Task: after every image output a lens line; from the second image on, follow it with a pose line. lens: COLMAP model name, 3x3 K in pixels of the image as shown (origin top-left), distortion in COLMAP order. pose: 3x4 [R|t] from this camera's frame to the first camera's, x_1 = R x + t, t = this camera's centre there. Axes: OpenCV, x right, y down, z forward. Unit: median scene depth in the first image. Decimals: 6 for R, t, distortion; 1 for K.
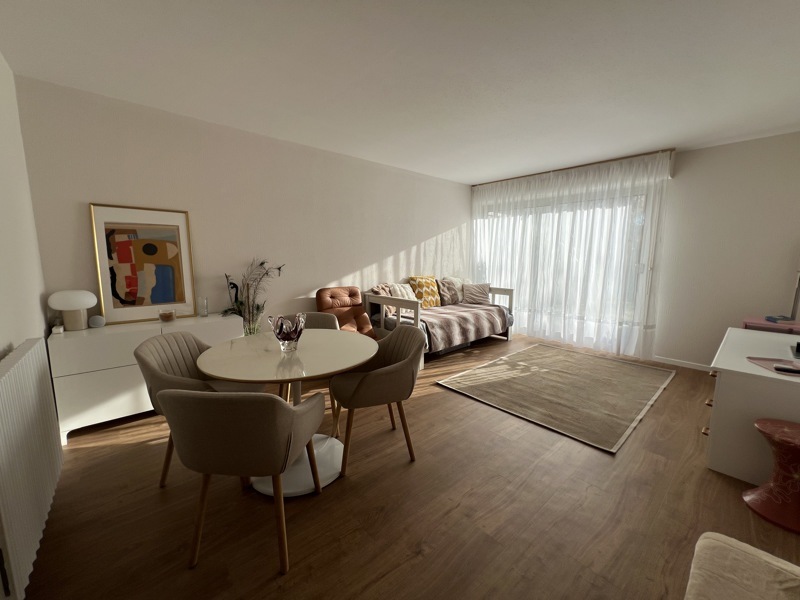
lens RADIAL K [[322.1, 0, 394.1], [0, 322.1, 303.1], [0, 0, 1]] dist [0.003860, 0.000093]
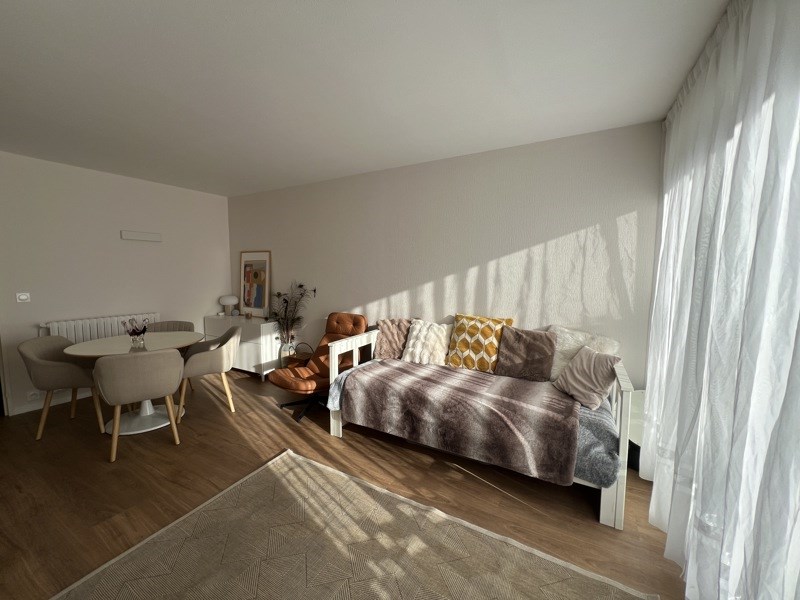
lens RADIAL K [[322.1, 0, 394.6], [0, 322.1, 295.7], [0, 0, 1]] dist [0.003860, 0.000093]
pose [[0.319088, 0.075268, -0.944731, 0.729299], [-0.136385, 0.990112, 0.032819, -0.142451], [0.937860, 0.118375, 0.326198, 0.760077]]
